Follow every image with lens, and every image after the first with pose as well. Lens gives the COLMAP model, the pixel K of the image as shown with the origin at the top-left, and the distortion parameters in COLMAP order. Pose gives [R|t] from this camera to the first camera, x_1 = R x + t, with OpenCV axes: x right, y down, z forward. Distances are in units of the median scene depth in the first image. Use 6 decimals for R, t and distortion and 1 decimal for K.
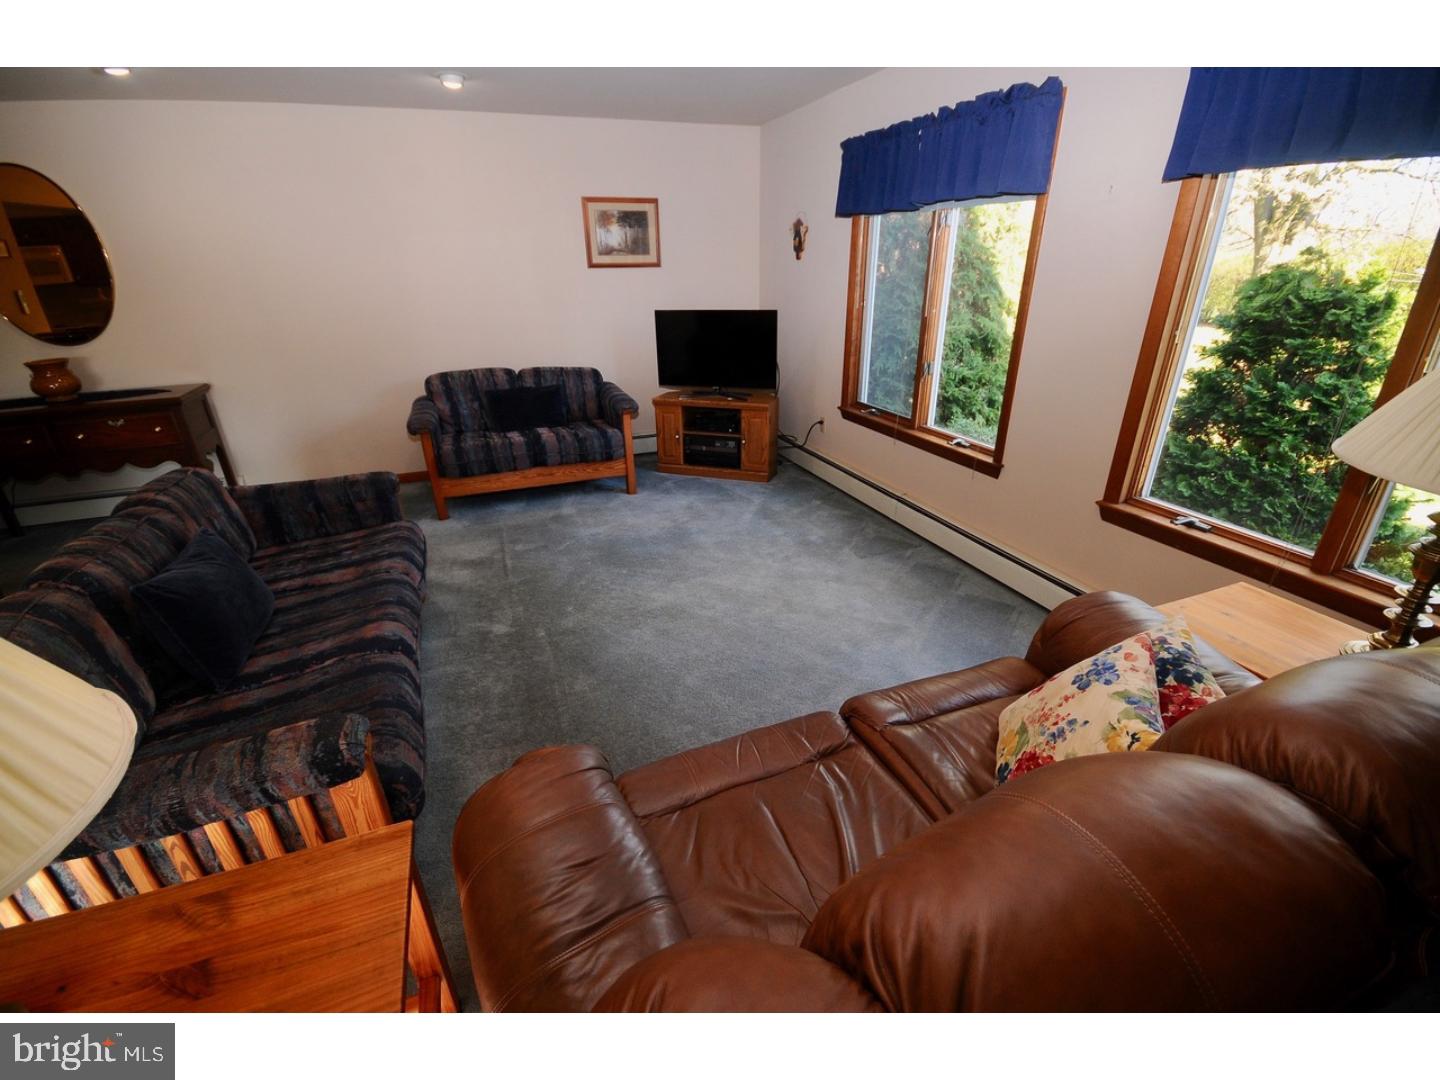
lens RADIAL K [[632.7, 0, 718.2], [0, 632.7, 547.6], [0, 0, 1]] dist [-0.000977, -0.007512]
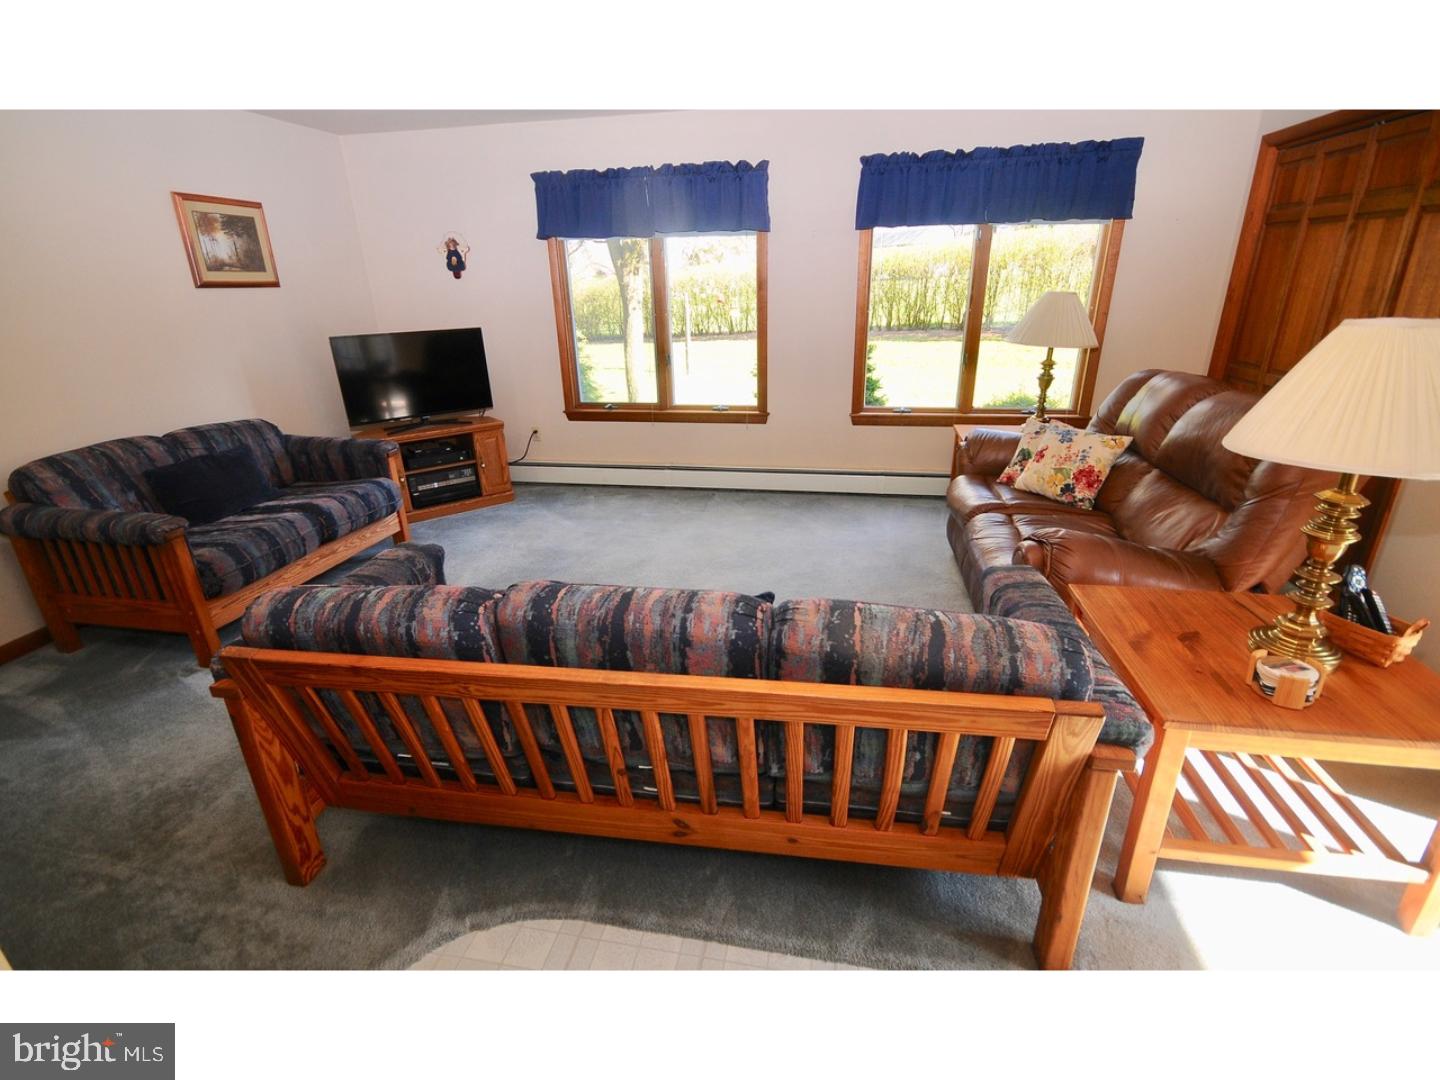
lens RADIAL K [[678.5, 0, 712.5], [0, 678.5, 535.7], [0, 0, 1]] dist [-0.003766, -0.000422]
pose [[0.528510, -0.291359, 0.797362, -0.611058], [0.363621, 0.926430, 0.097505, -0.045843], [-0.767109, 0.238406, 0.595572, 0.167968]]
